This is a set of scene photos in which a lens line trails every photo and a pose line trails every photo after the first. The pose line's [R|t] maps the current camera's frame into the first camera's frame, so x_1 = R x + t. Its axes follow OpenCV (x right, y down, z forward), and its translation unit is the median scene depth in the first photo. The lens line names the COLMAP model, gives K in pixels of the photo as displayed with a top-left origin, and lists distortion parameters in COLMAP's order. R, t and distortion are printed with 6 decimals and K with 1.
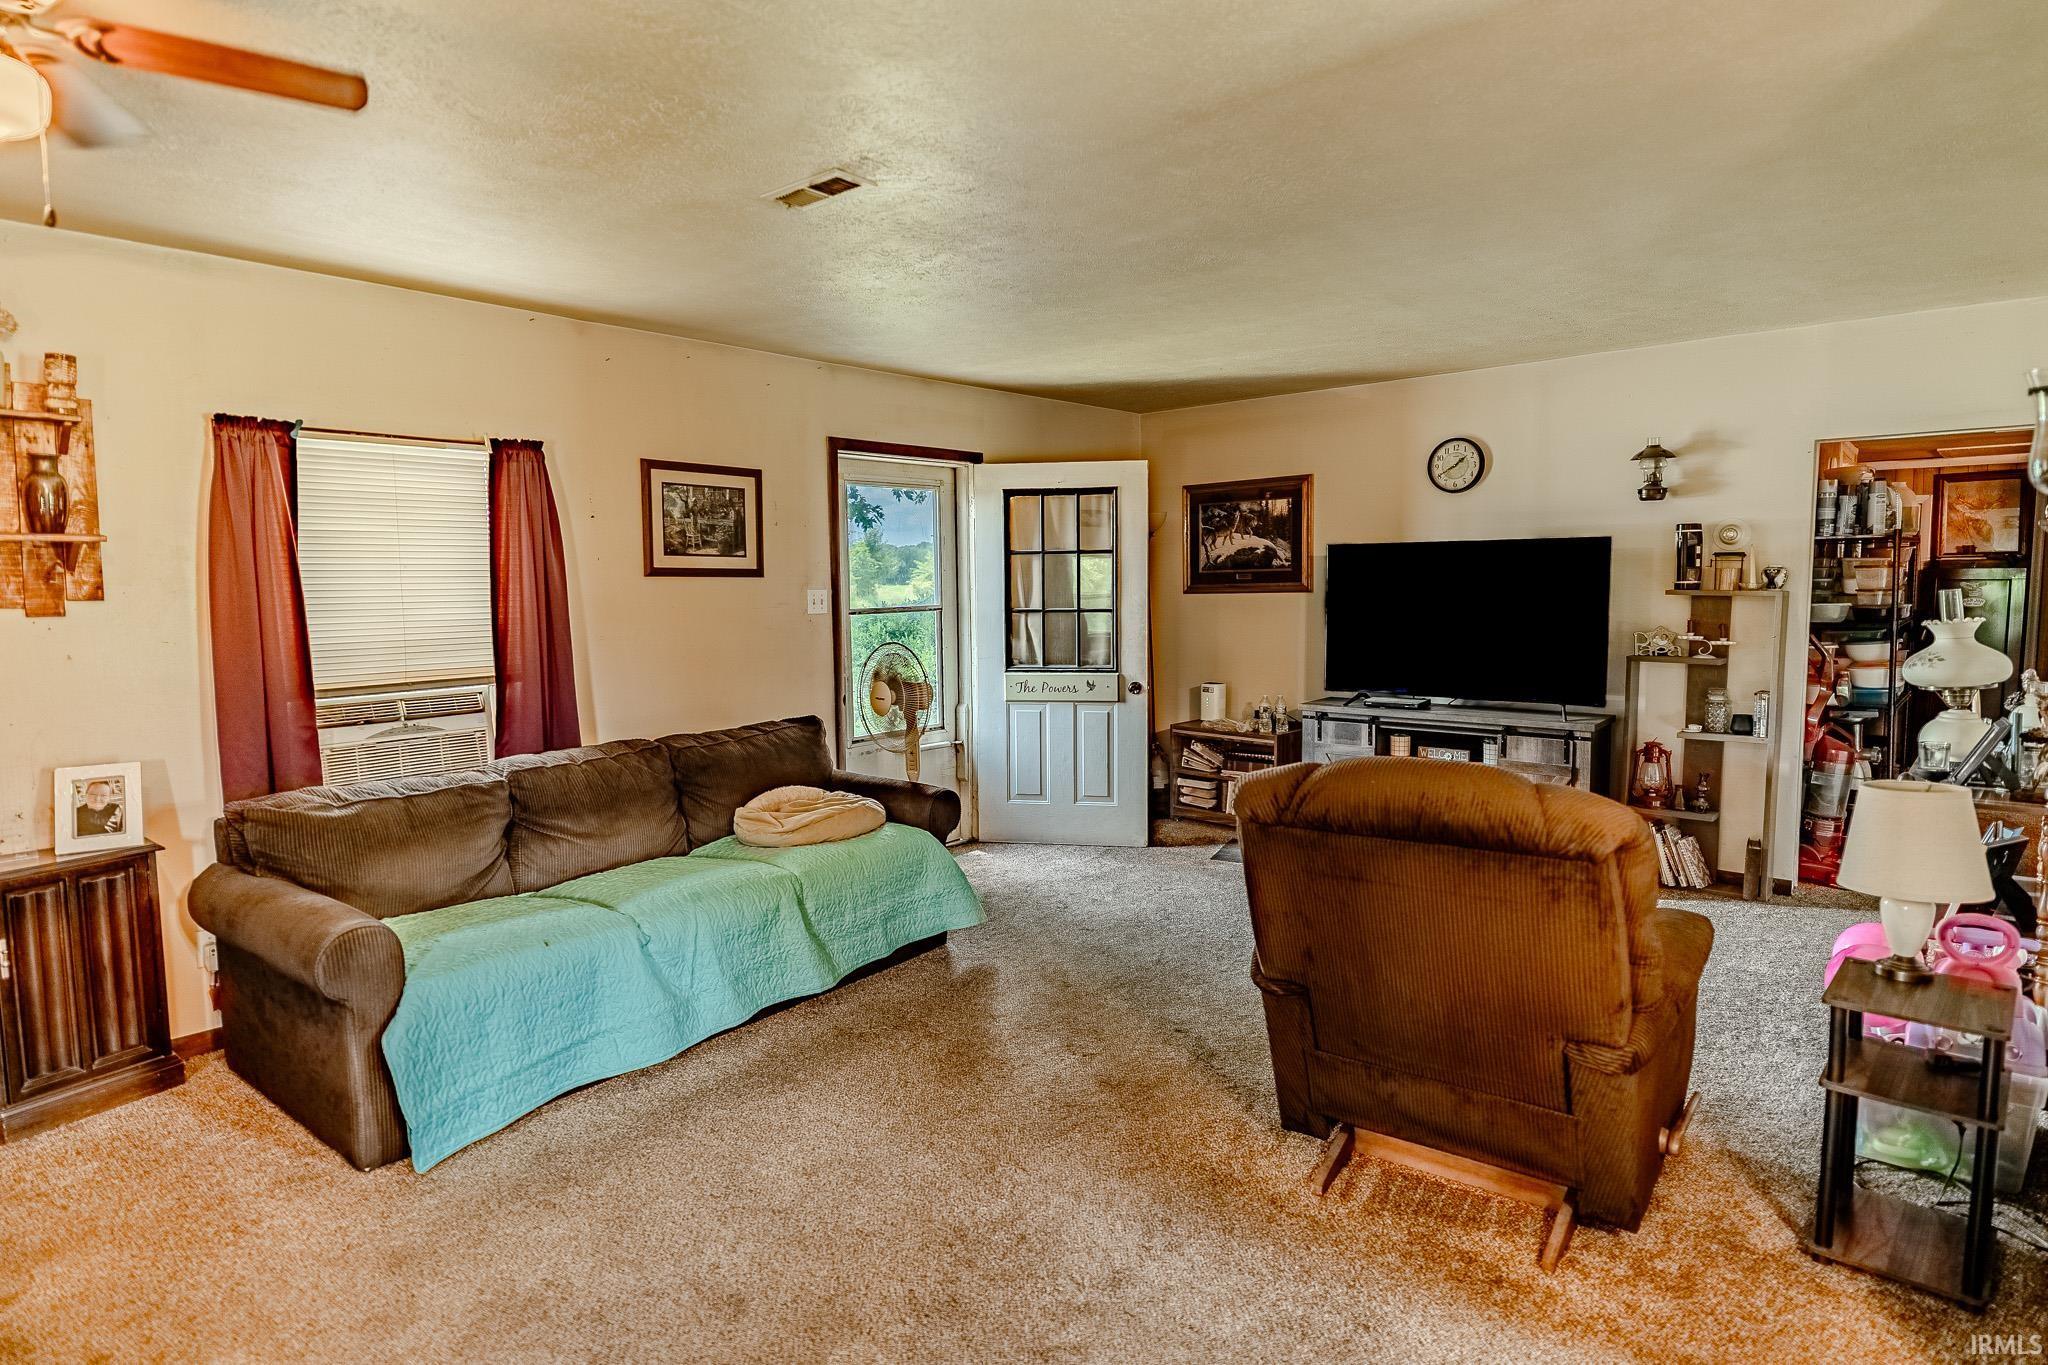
lens RADIAL K [[1086.2, 0, 1037.4], [0, 1086.2, 678.3], [0, 0, 1]] dist [-0.017287, -0.000245]
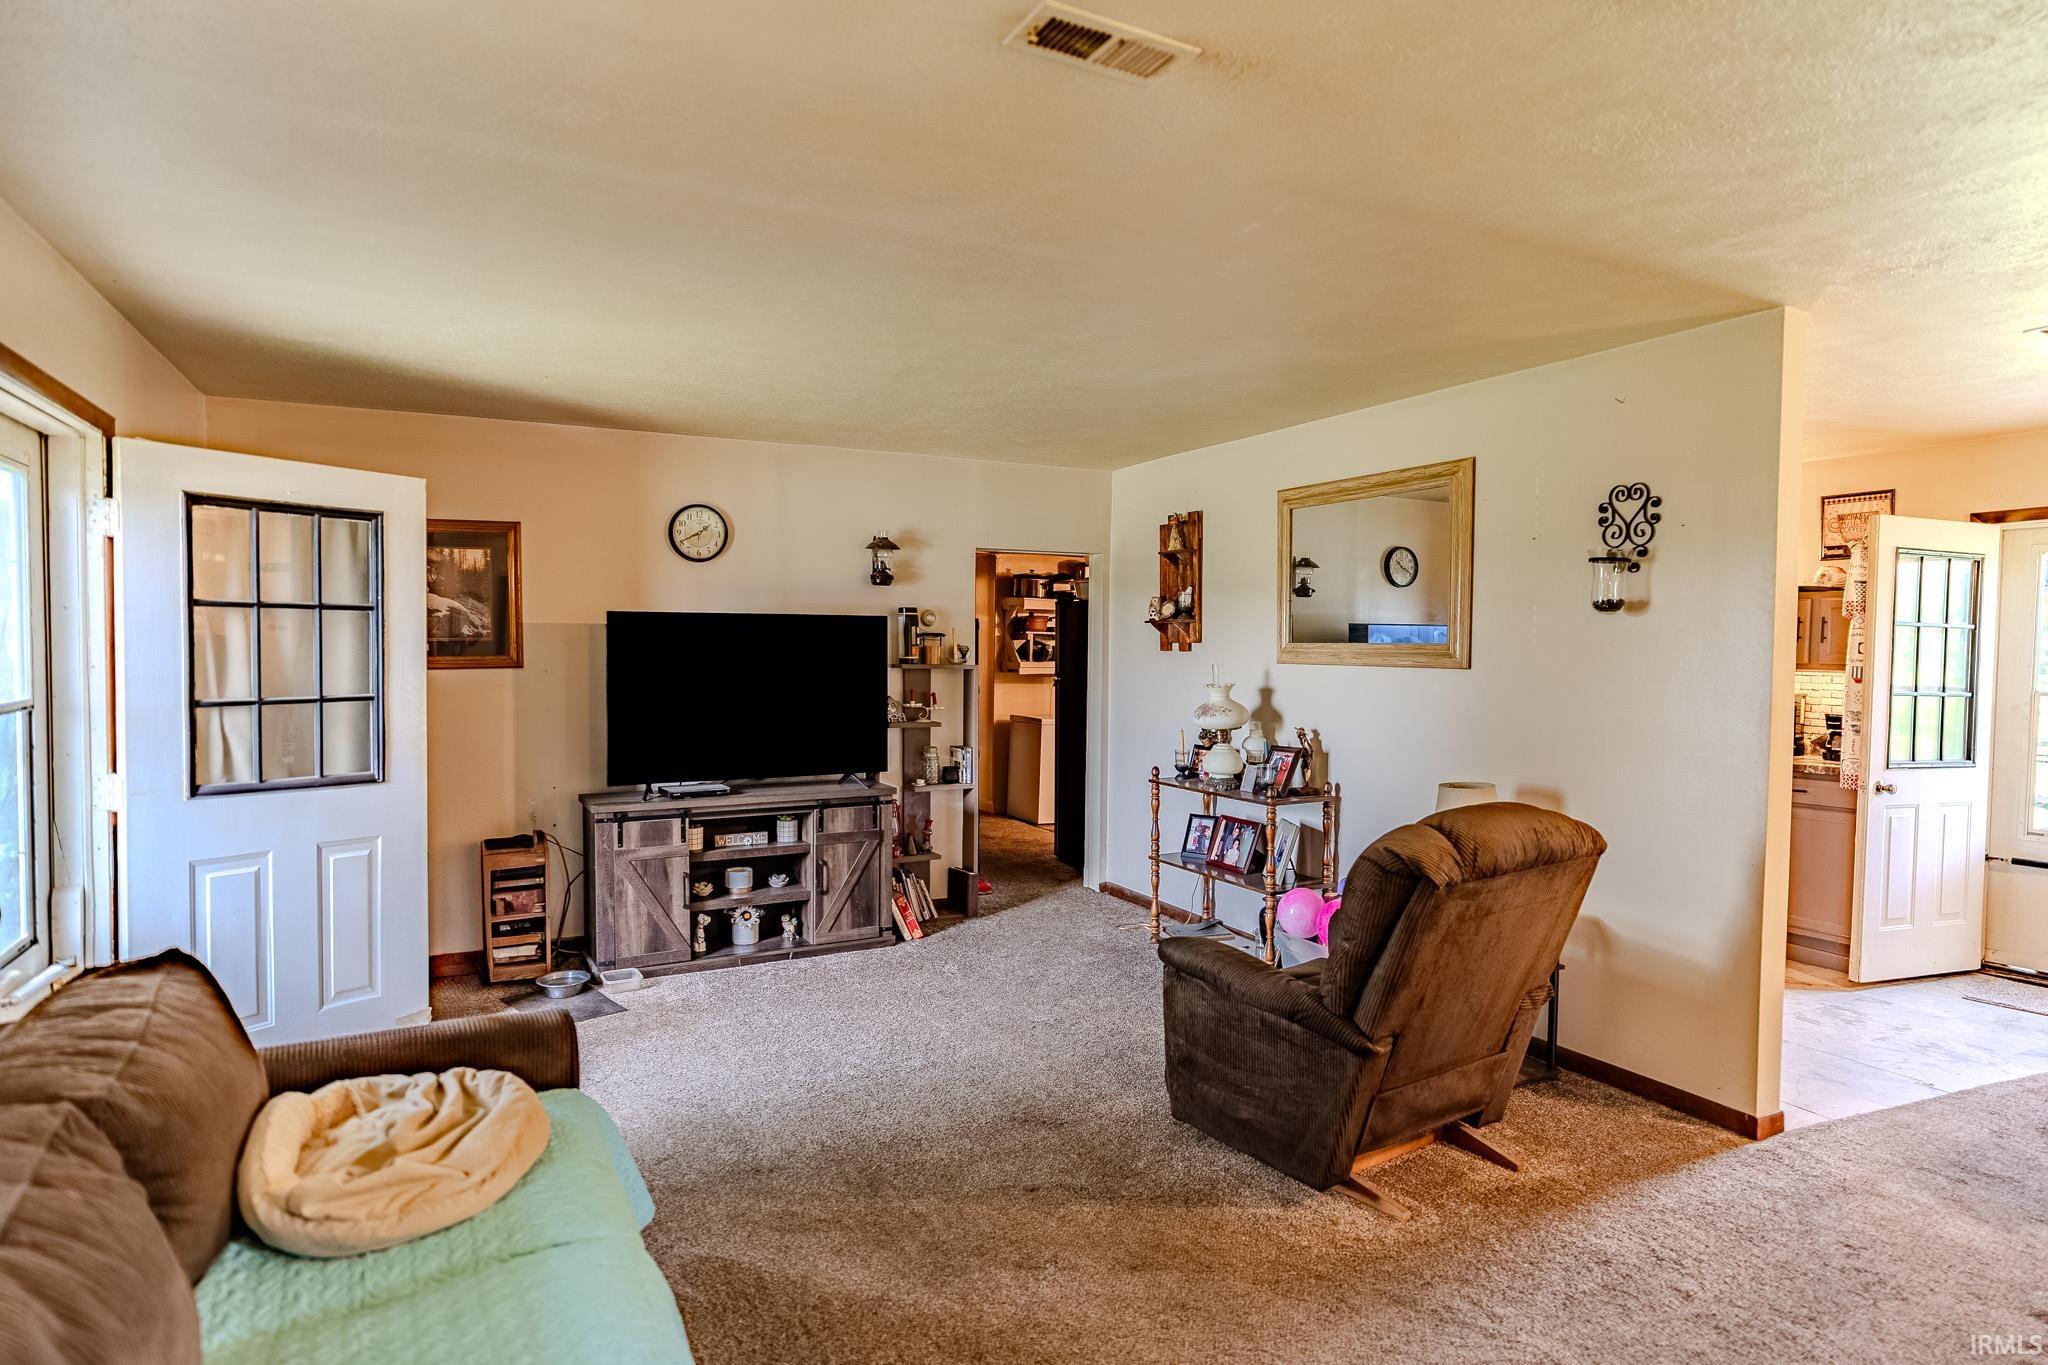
lens RADIAL K [[1086.2, 0, 1037.4], [0, 1086.2, 678.3], [0, 0, 1]] dist [-0.017287, -0.000245]
pose [[0.374937, -0.015372, 0.926923, -0.386580], [0.073582, 0.997201, -0.013226, -0.036943], [-0.924125, 0.073164, 0.375019, 0.389395]]
